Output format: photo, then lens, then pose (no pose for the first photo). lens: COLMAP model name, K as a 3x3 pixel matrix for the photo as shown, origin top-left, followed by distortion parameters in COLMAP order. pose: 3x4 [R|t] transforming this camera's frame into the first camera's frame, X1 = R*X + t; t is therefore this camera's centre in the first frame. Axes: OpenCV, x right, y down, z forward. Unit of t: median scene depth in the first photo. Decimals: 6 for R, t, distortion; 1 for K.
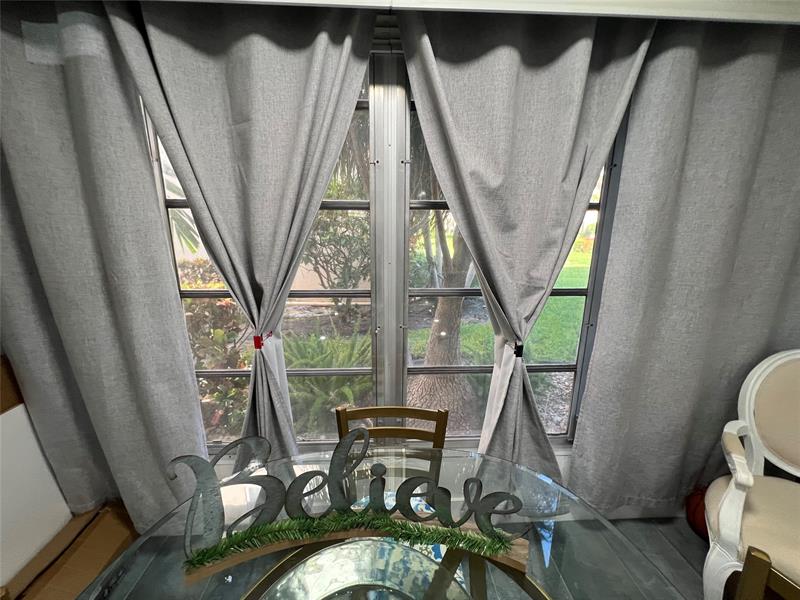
lens RADIAL K [[319.4, 0, 400.3], [0, 319.4, 303.7], [0, 0, 1]] dist [-0.000994, -0.000183]
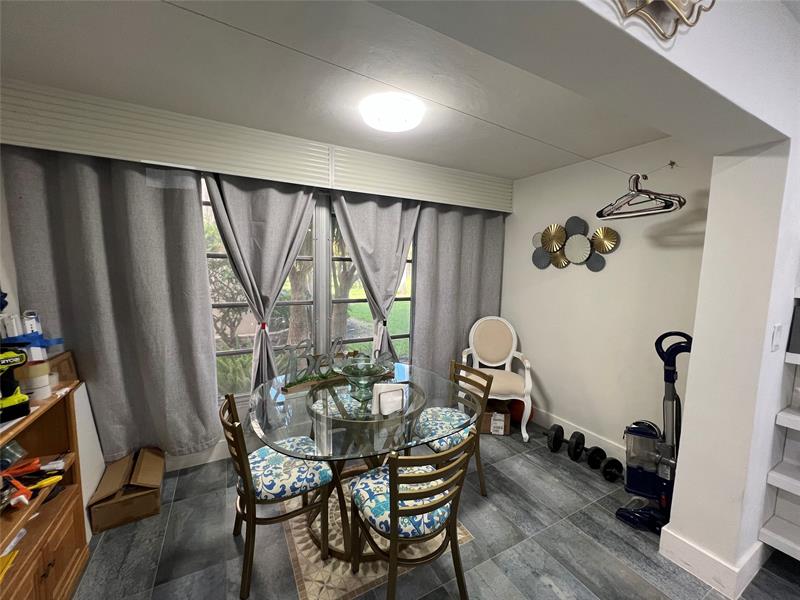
lens RADIAL K [[320.3, 0, 399.7], [0, 320.3, 300.1], [0, 0, 1]] dist [-0.004991, 0.000433]
pose [[0.898040, -0.032243, 0.438731, -0.537770], [0.083693, 0.991618, -0.098435, 0.220966], [-0.431879, 0.125118, 0.893211, -1.120292]]
